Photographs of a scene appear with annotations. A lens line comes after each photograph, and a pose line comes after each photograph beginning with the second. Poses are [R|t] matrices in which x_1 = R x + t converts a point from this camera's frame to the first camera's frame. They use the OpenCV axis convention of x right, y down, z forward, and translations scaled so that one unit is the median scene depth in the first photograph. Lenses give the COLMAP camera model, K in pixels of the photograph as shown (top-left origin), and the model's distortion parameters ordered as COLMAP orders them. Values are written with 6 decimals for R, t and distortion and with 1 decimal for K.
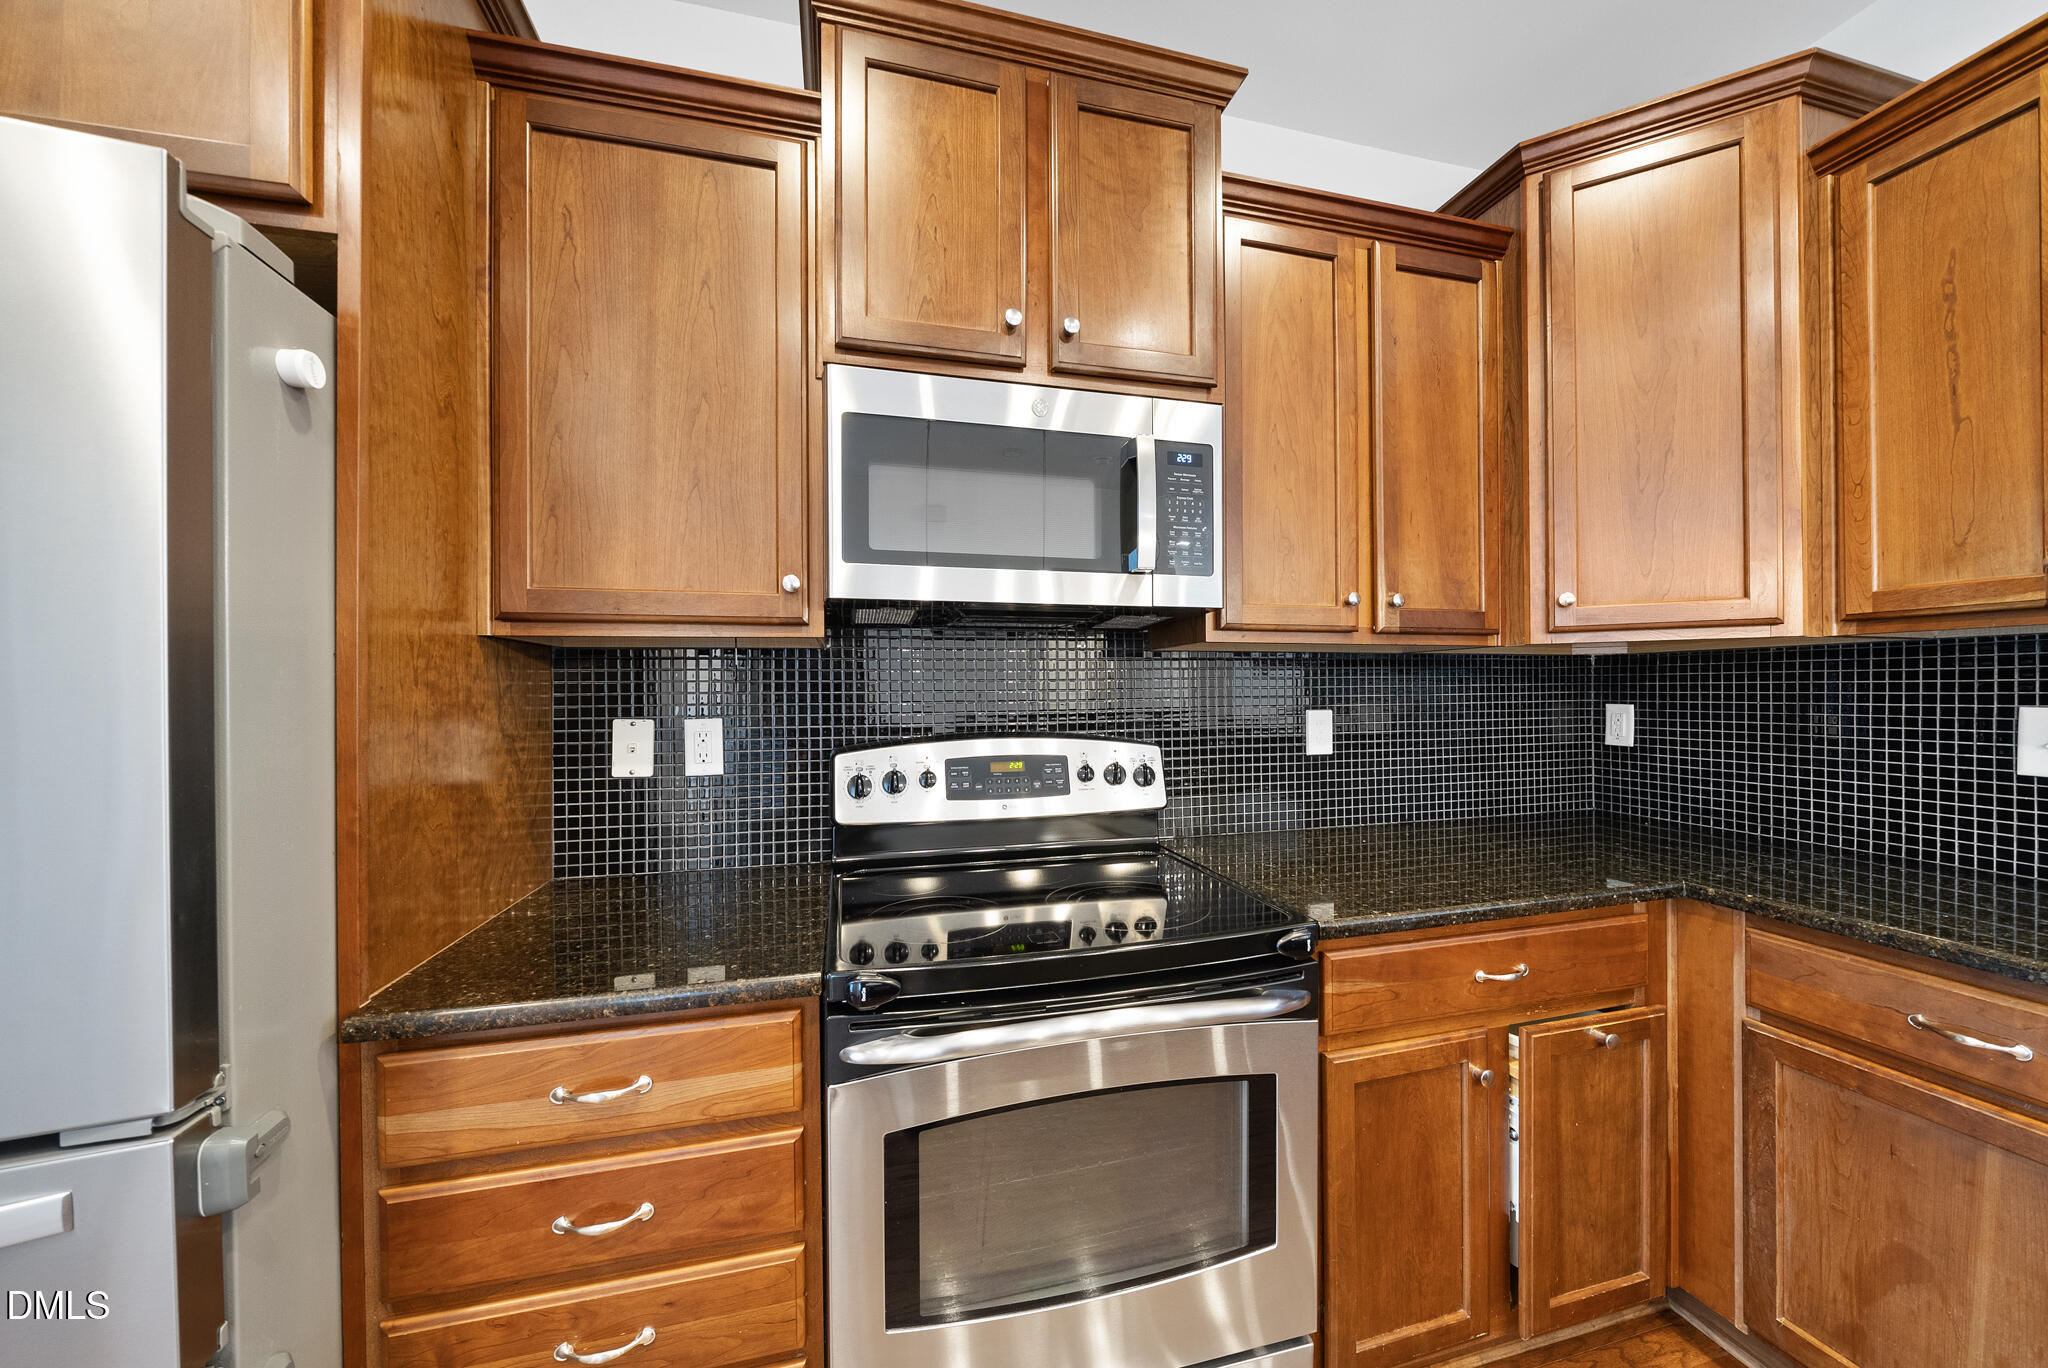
lens RADIAL K [[704.2, 0, 1014.4], [0, 704.2, 693.5], [0, 0, 1]] dist [-0.008408, 0.000094]
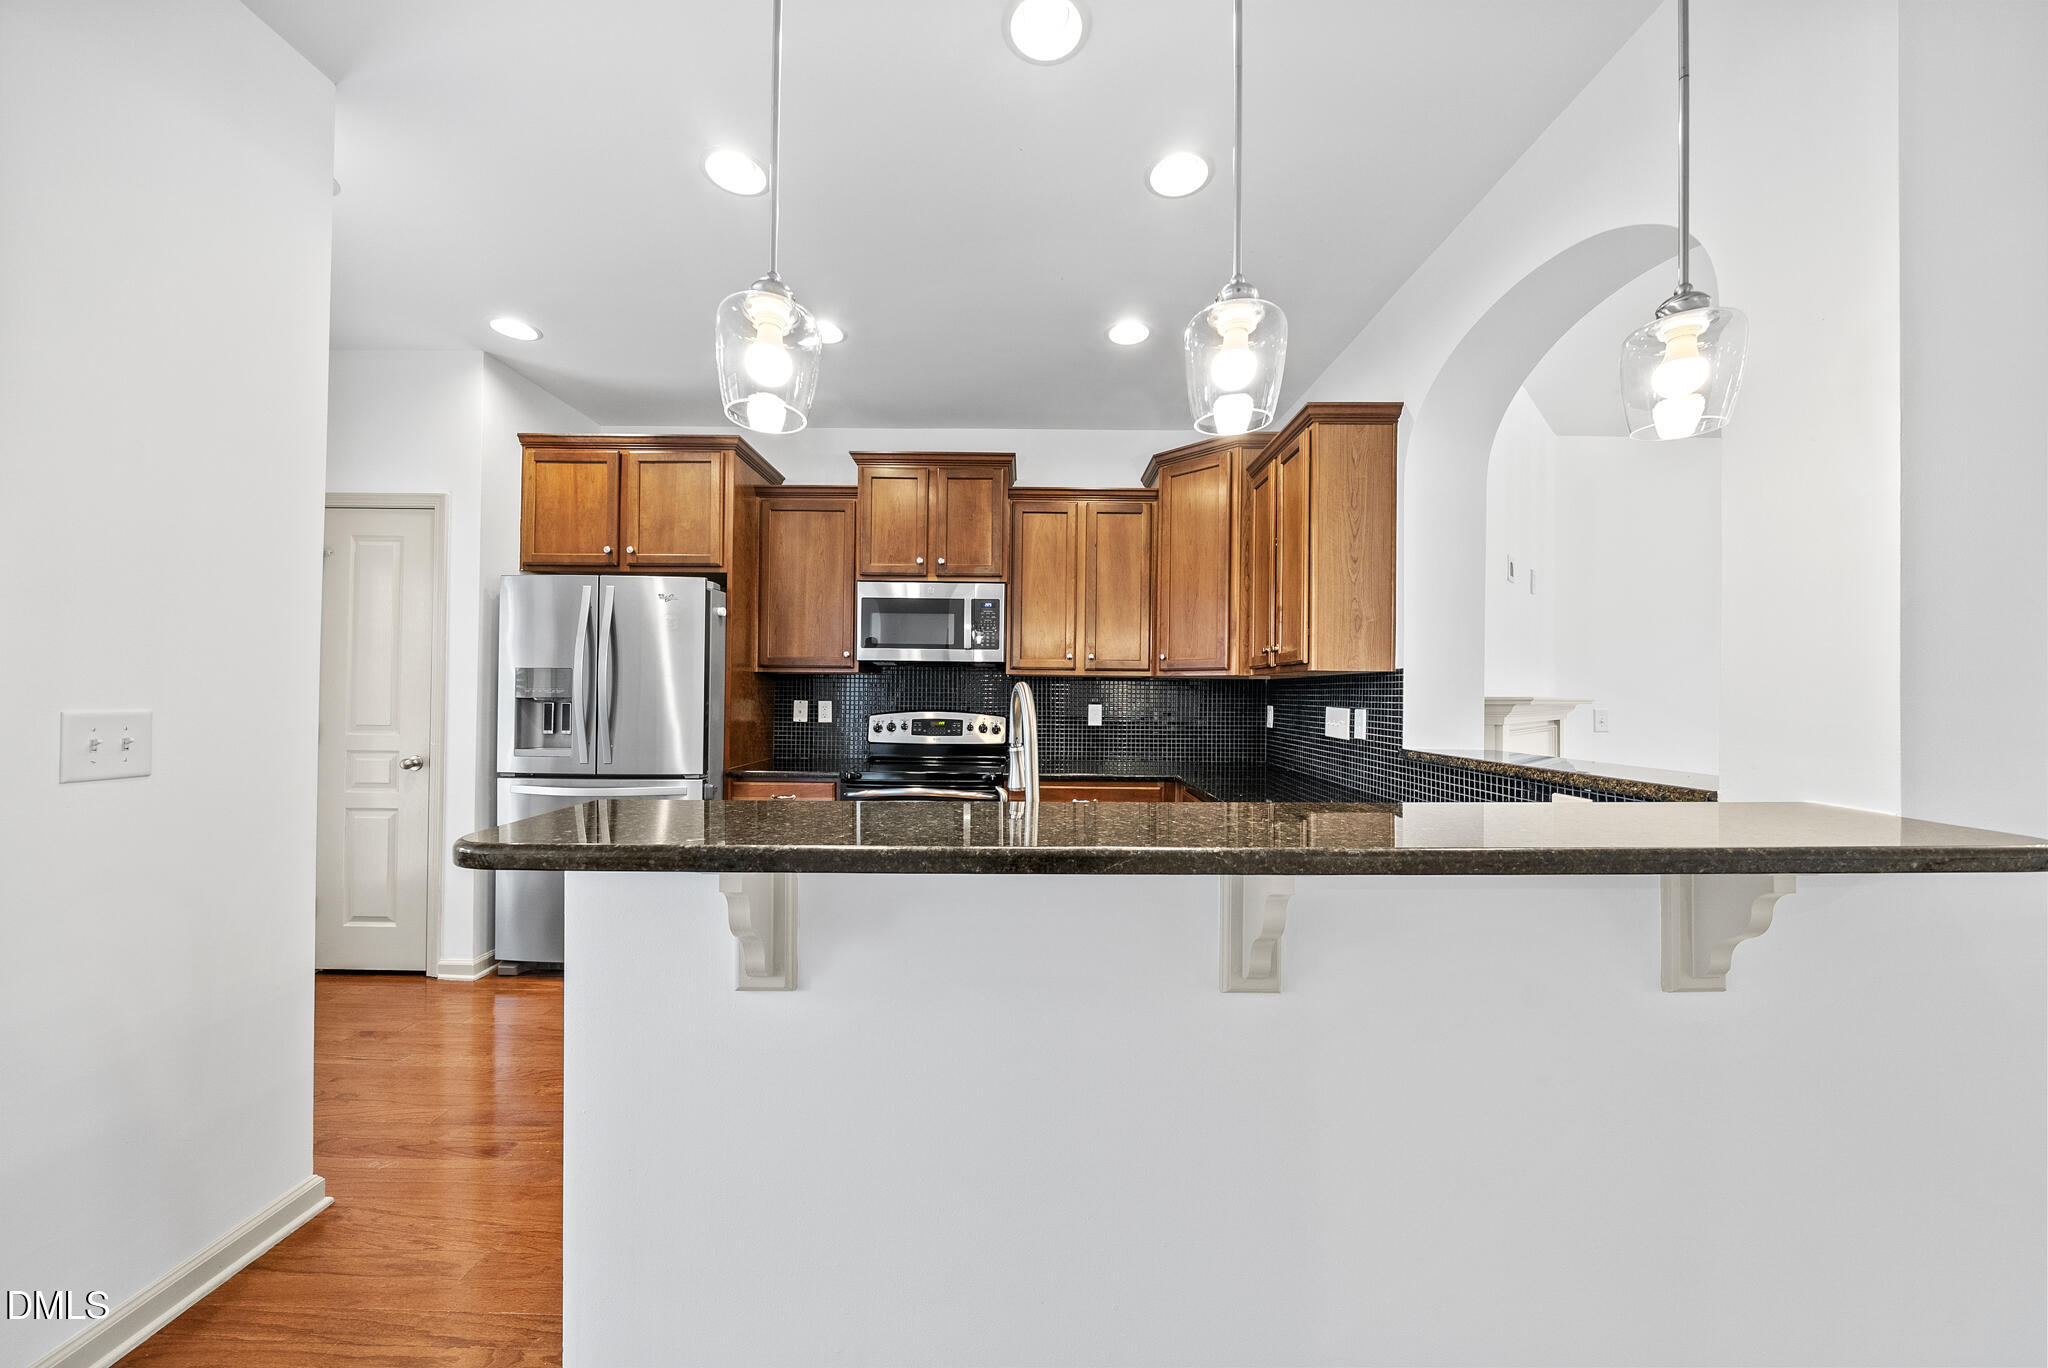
lens RADIAL K [[704.2, 0, 1010.7], [0, 704.2, 688.6], [0, 0, 1]] dist [-0.008408, 0.000094]
pose [[0.966028, 0.016461, -0.257914, 0.962938], [-0.018780, 0.999802, -0.006527, -0.006795], [0.257756, 0.011149, 0.966146, -1.449305]]
